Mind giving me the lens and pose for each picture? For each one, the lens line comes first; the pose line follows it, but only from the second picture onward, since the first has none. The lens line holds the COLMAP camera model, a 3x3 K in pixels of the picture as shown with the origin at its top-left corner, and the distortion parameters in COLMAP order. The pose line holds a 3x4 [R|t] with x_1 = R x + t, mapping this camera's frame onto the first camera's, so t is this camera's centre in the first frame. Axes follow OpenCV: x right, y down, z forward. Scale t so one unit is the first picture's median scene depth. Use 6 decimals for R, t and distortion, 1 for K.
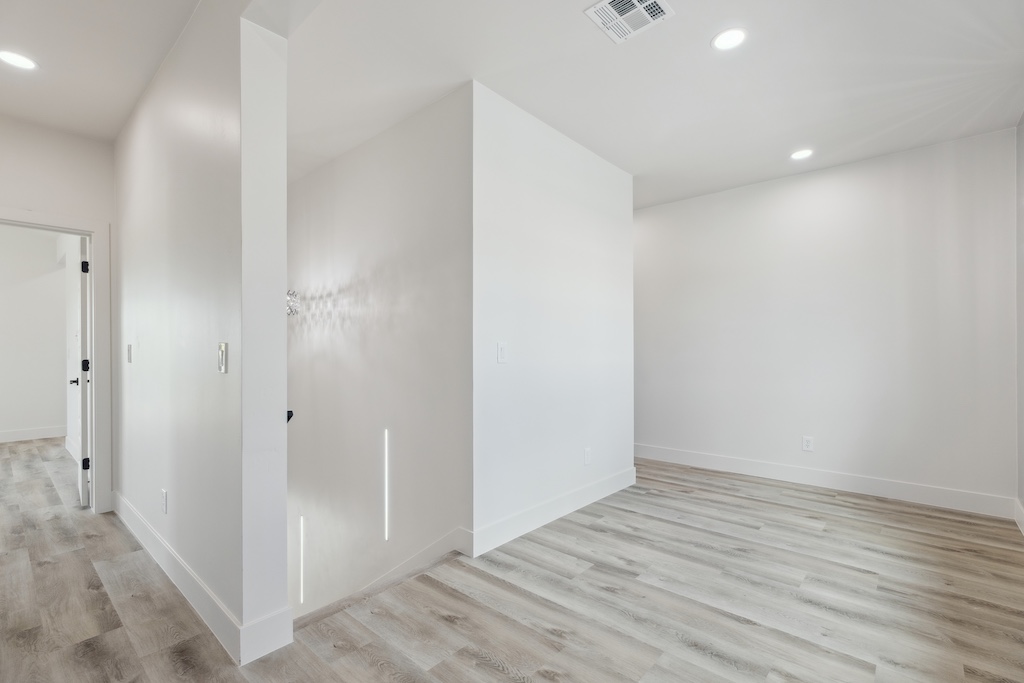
lens RADIAL K [[461.4, 0, 510.2], [0, 461.4, 348.3], [0, 0, 1]] dist [-0.000363, 0.000089]
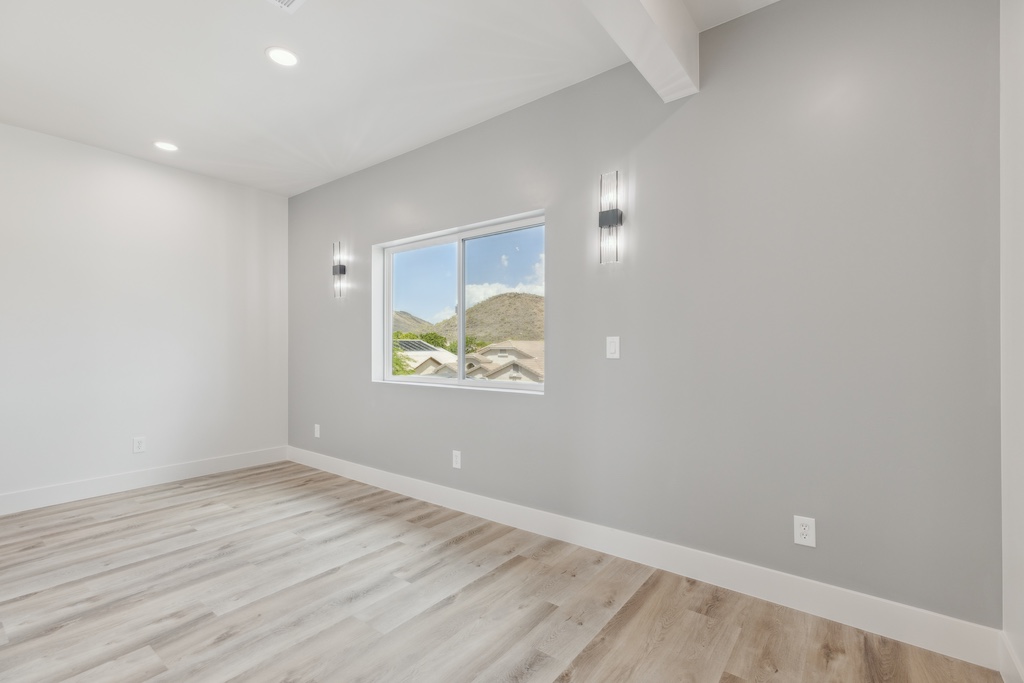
lens RADIAL K [[461.4, 0, 509.9], [0, 461.4, 342.2], [0, 0, 1]] dist [-0.000363, 0.000089]
pose [[-0.074248, 0.010706, 0.997182, -0.518266], [-0.002862, 0.999936, -0.010948, 0.005784], [-0.997236, -0.003667, -0.074213, 0.449561]]
